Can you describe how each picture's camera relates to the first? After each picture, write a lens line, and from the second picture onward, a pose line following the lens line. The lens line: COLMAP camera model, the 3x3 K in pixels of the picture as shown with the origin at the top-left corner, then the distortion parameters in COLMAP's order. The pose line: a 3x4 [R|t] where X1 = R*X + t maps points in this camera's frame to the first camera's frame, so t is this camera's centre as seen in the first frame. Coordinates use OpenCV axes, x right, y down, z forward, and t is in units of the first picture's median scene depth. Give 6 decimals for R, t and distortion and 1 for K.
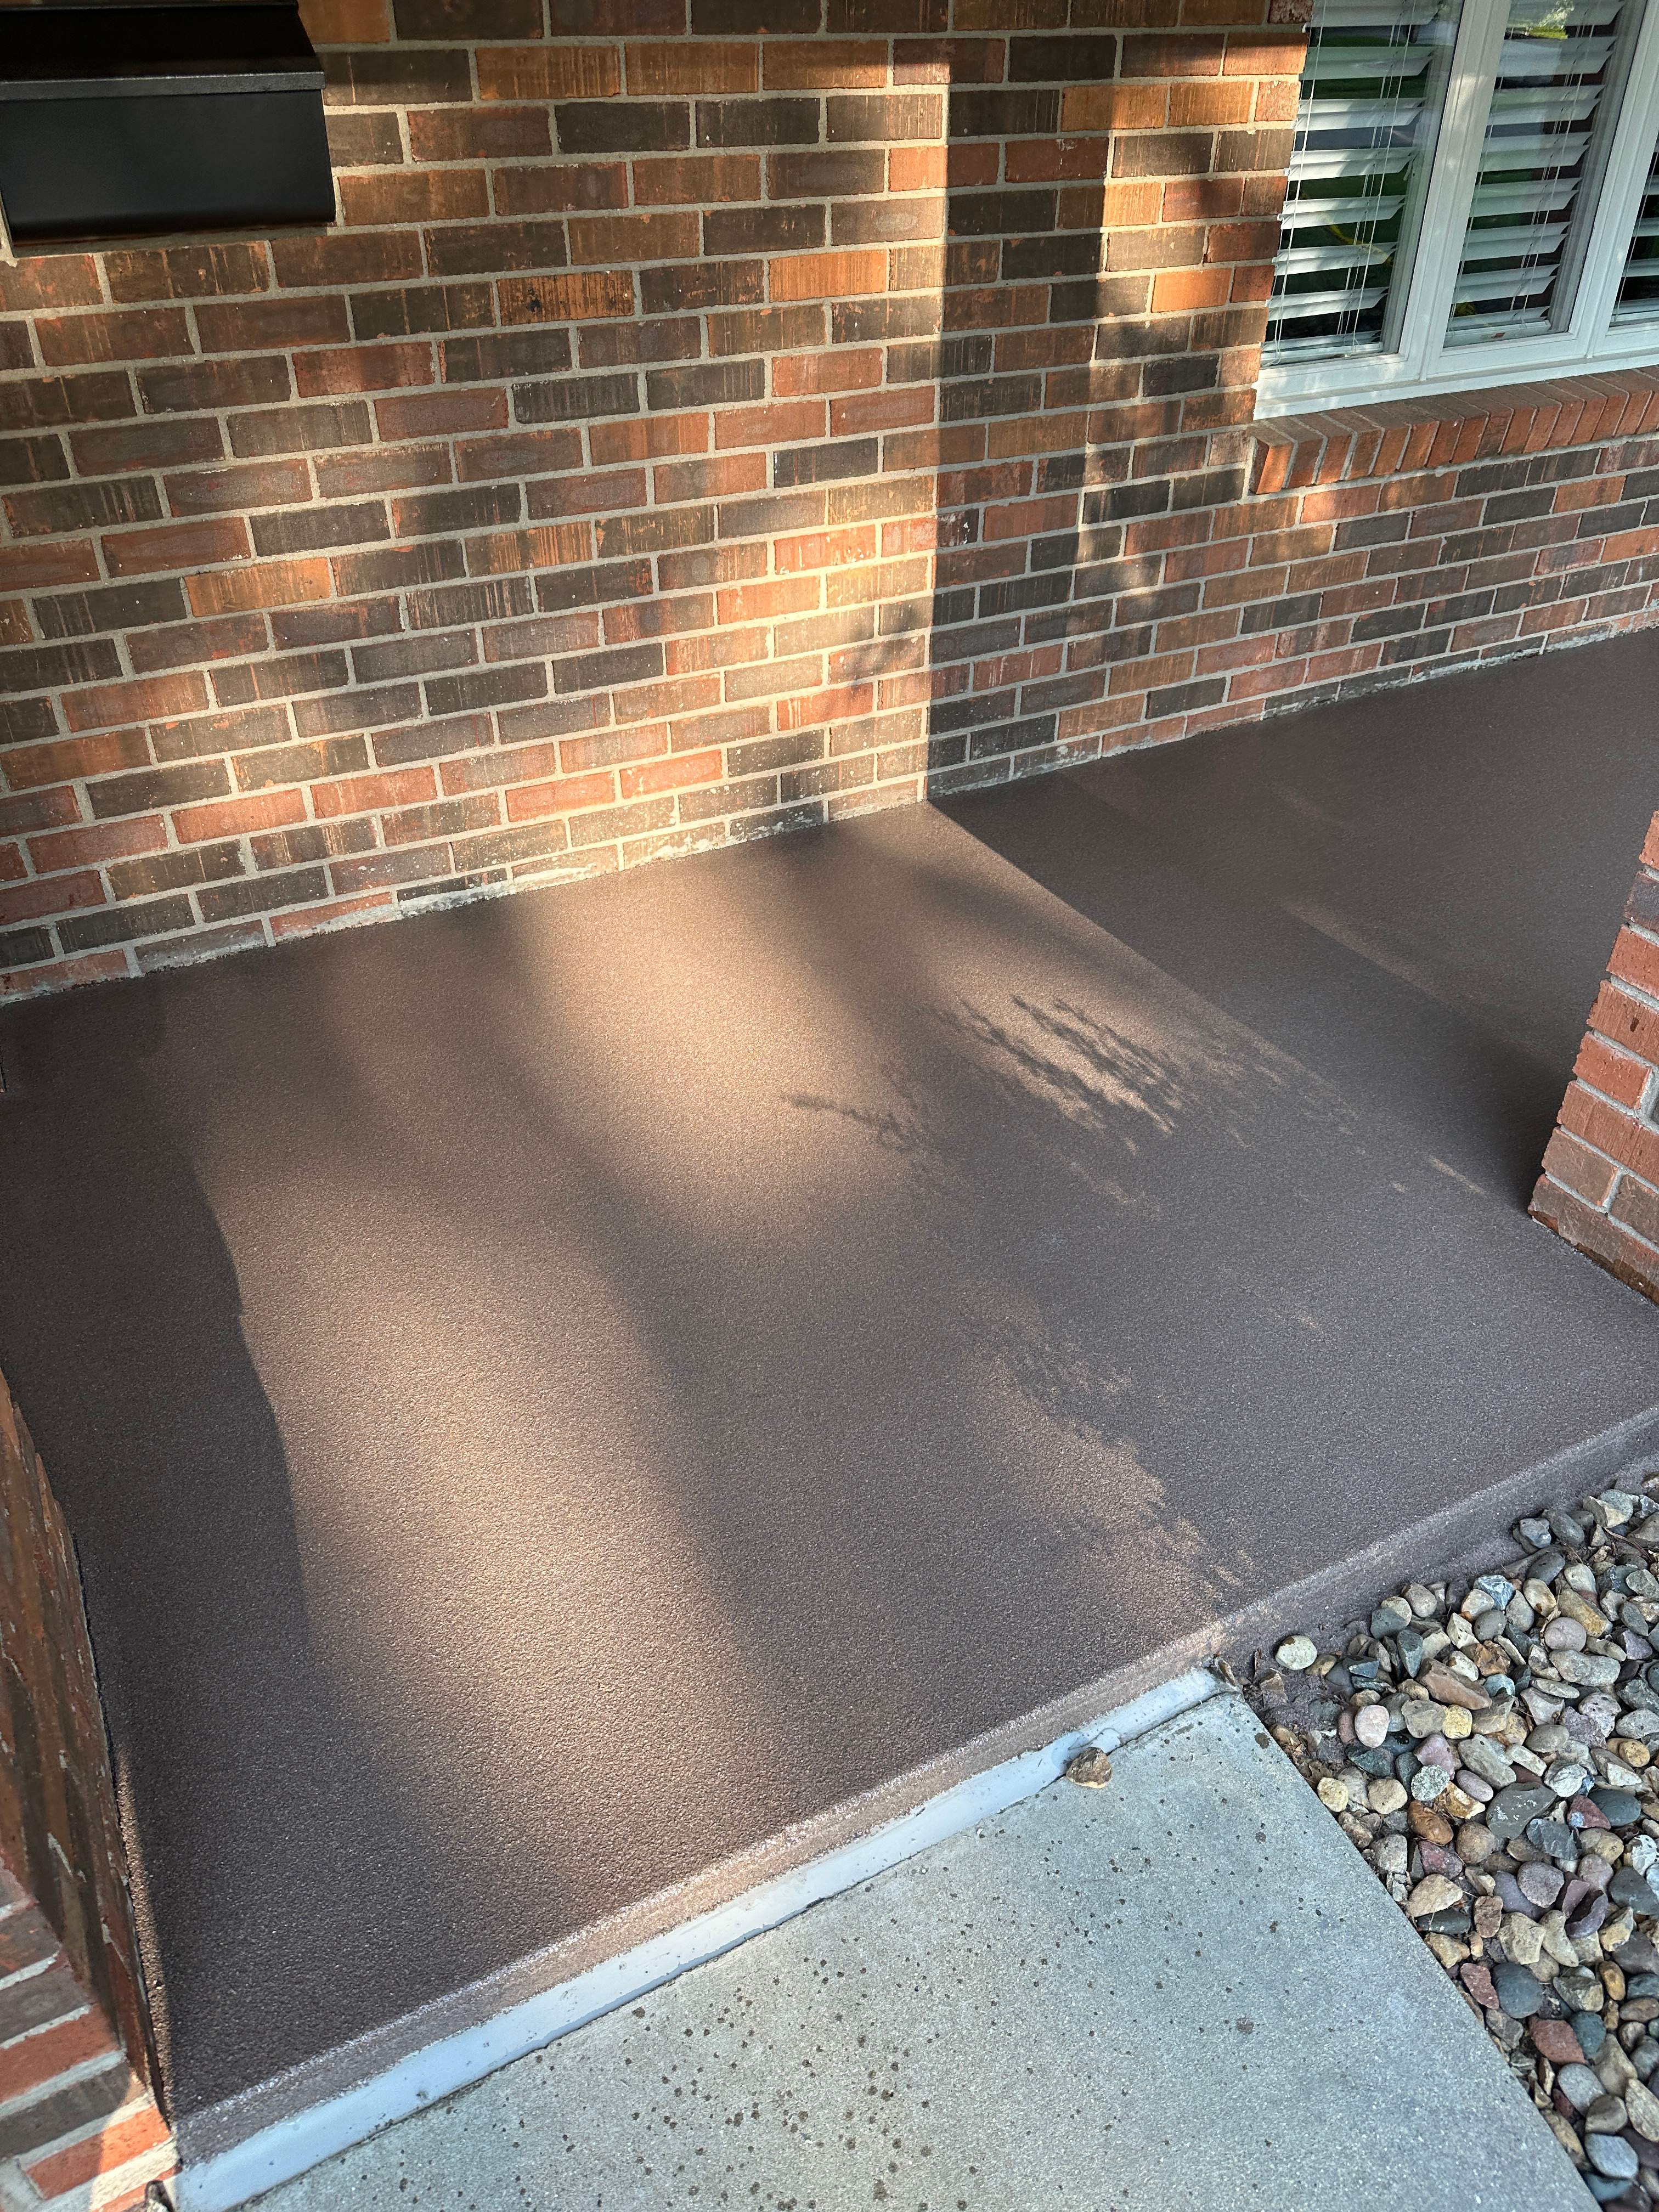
lens RADIAL K [[1552.9, 0, 829.5], [0, 1552.9, 1106.0], [0, 0, 1]] dist [-0.003482, -0.001141]
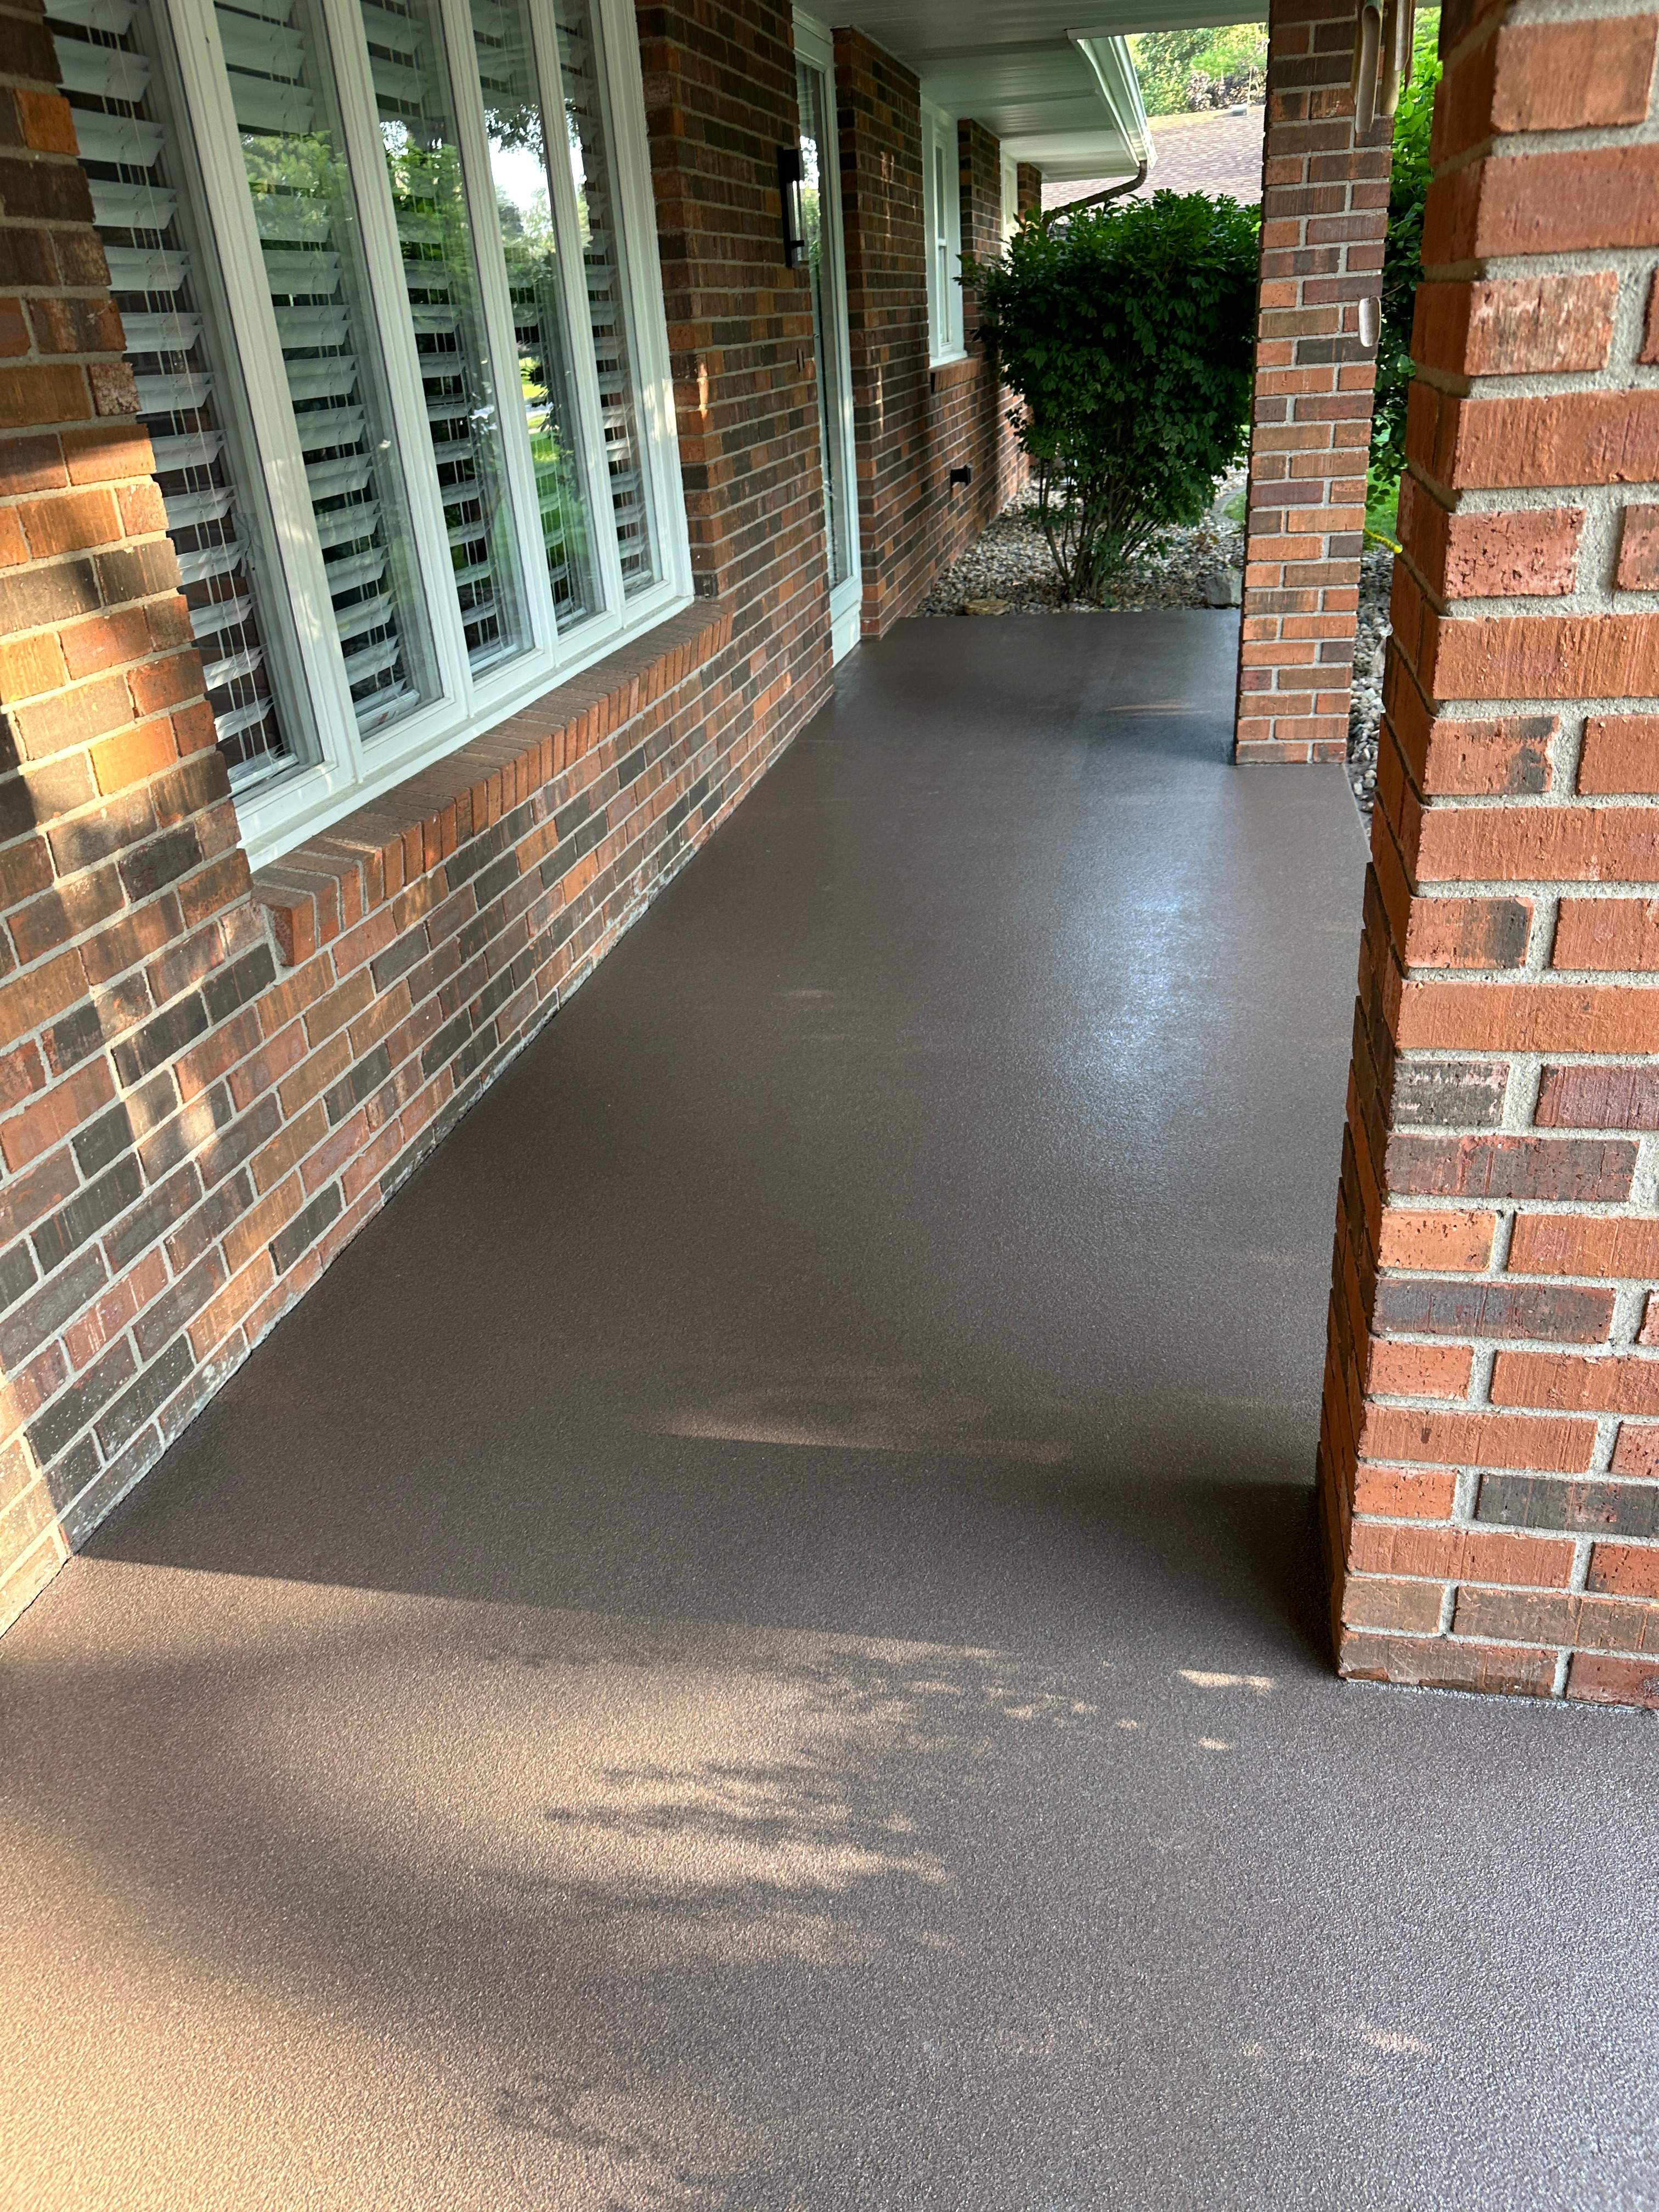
lens RADIAL K [[1522.2, 0, 798.8], [0, 1522.2, 1131.2], [0, 0, 1]] dist [0.050898, -0.092183]
pose [[0.647897, -0.388393, 0.655271, -0.092082], [0.499048, 0.866342, 0.020066, -0.218127], [-0.575482, 0.314011, 0.755127, 0.315591]]
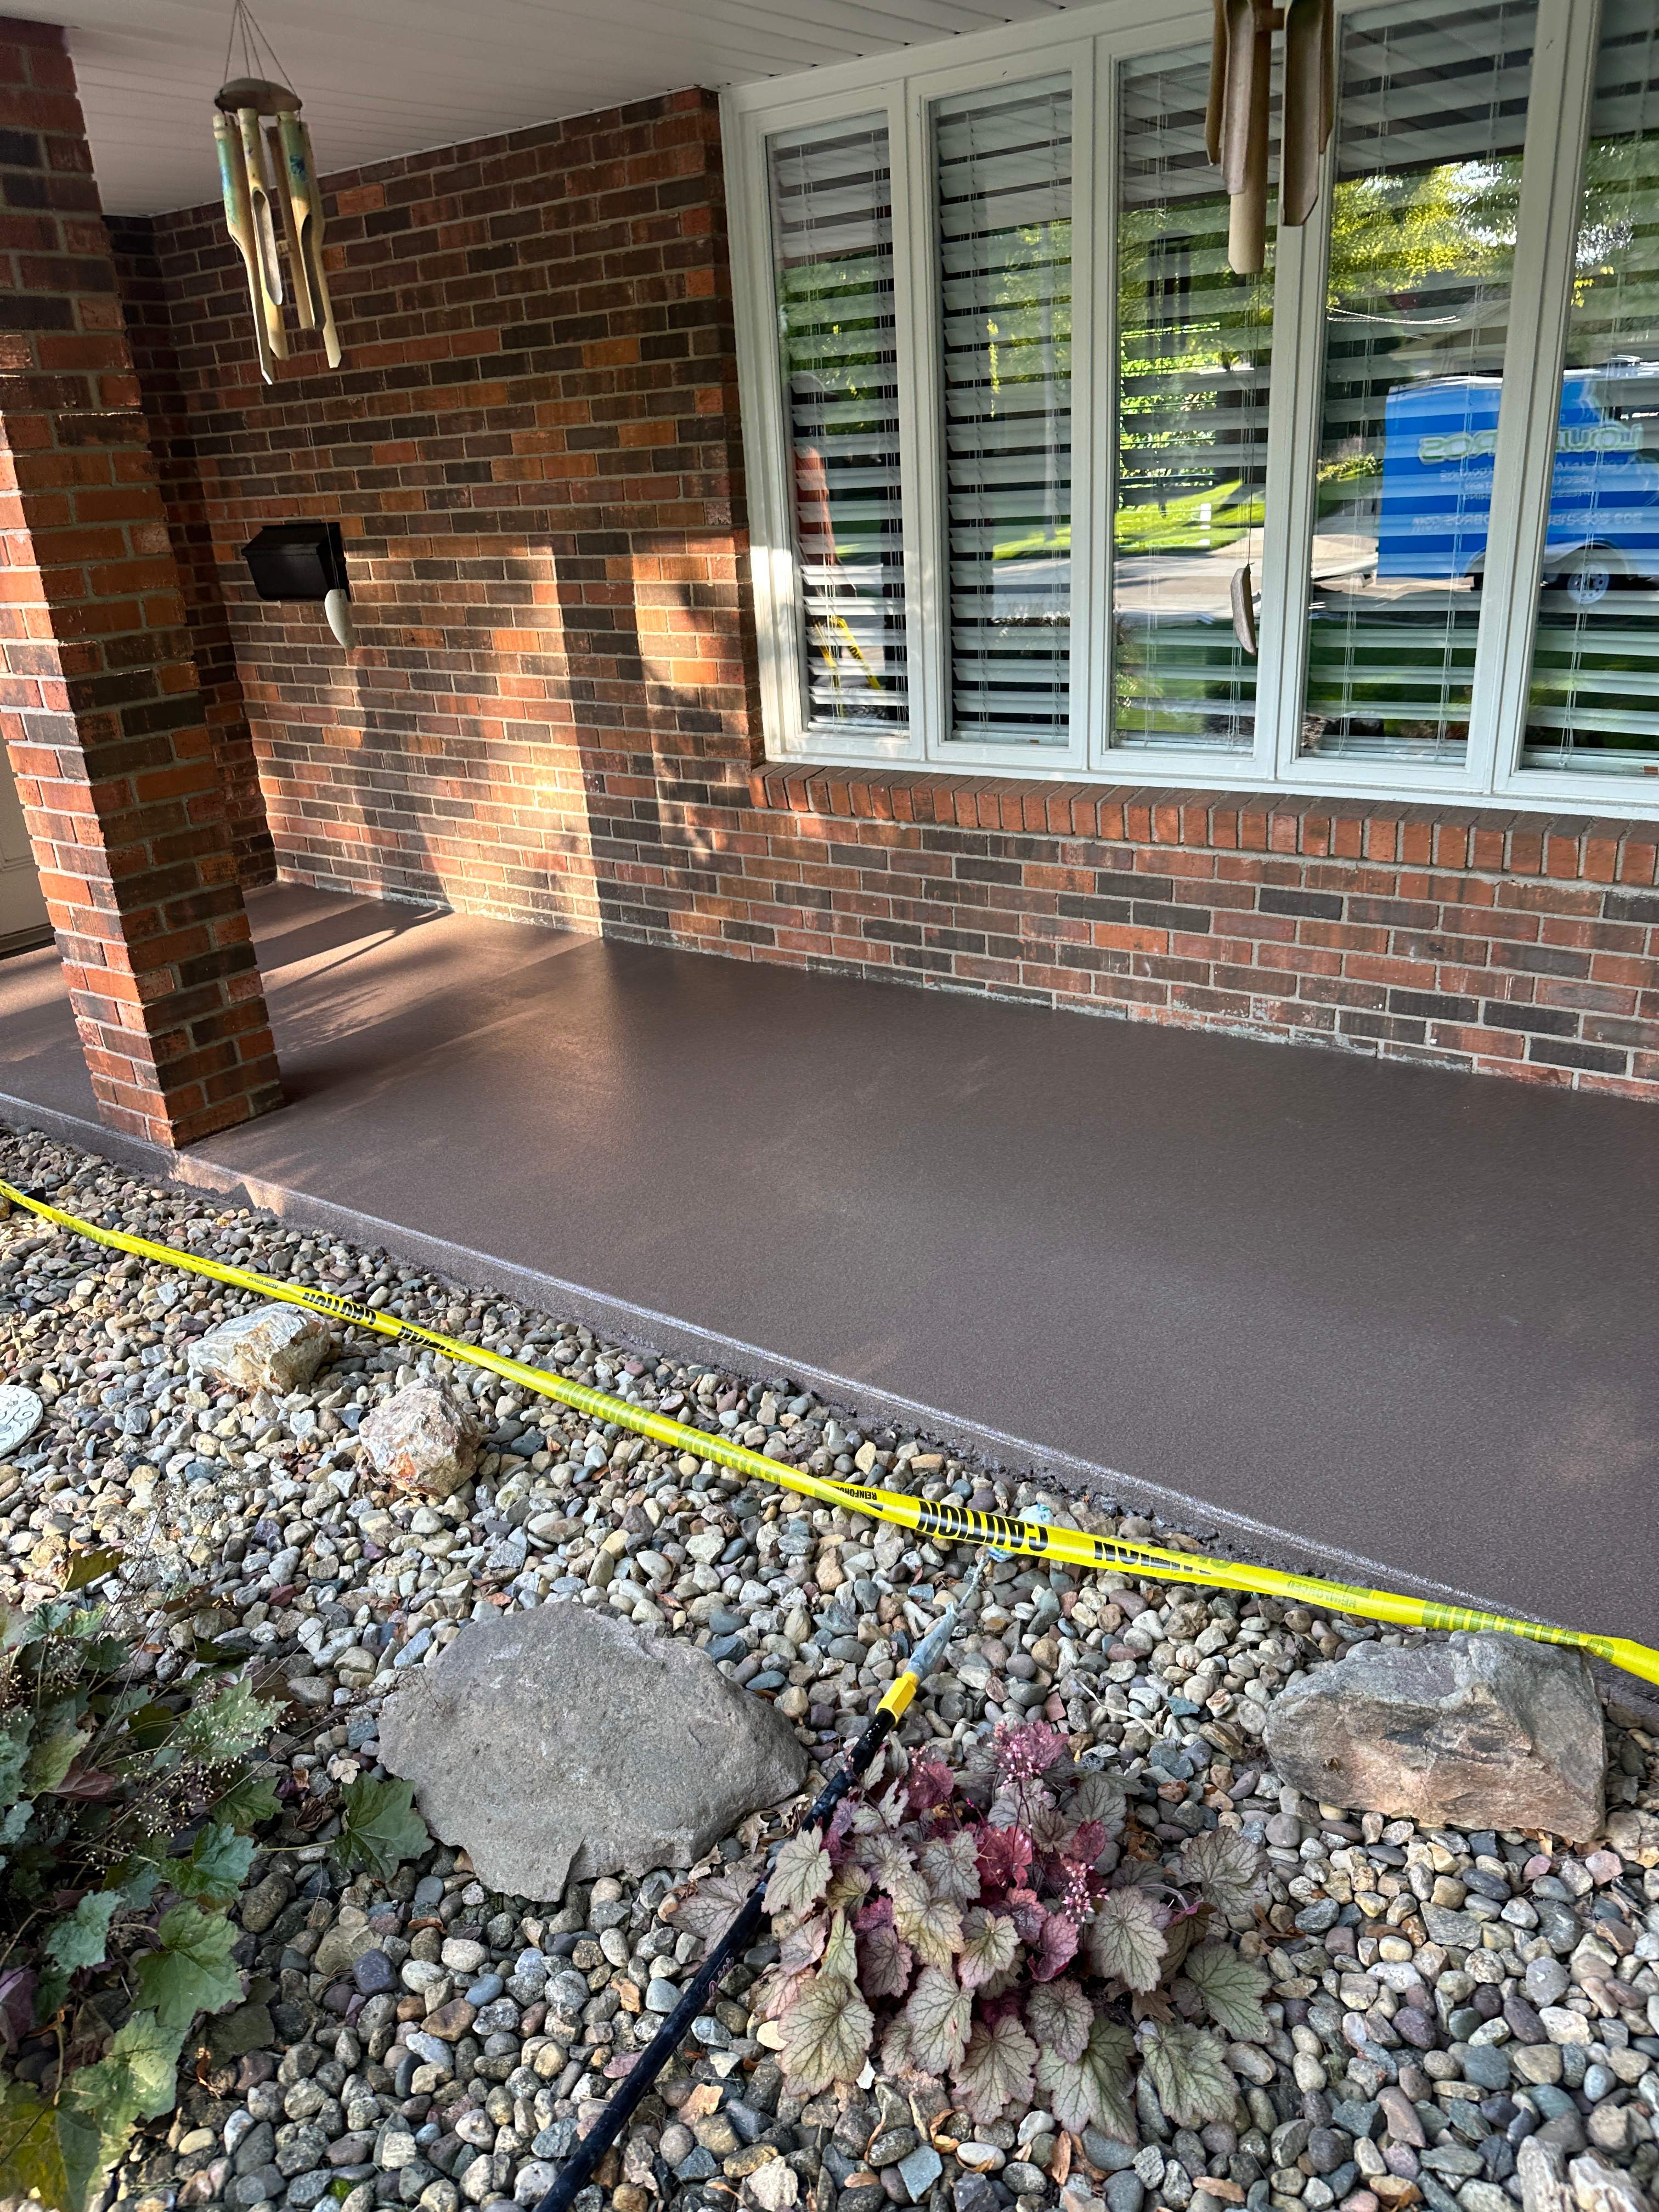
lens RADIAL K [[1579.1, 0, 829.3], [0, 1579.1, 1187.4], [0, 0, 1]] dist [0.097933, -0.107202]
pose [[0.439887, 0.361188, -0.822218, 1.755147], [-0.473057, 0.871430, 0.129721, -0.311174], [0.763359, 0.331894, 0.554193, 0.324576]]
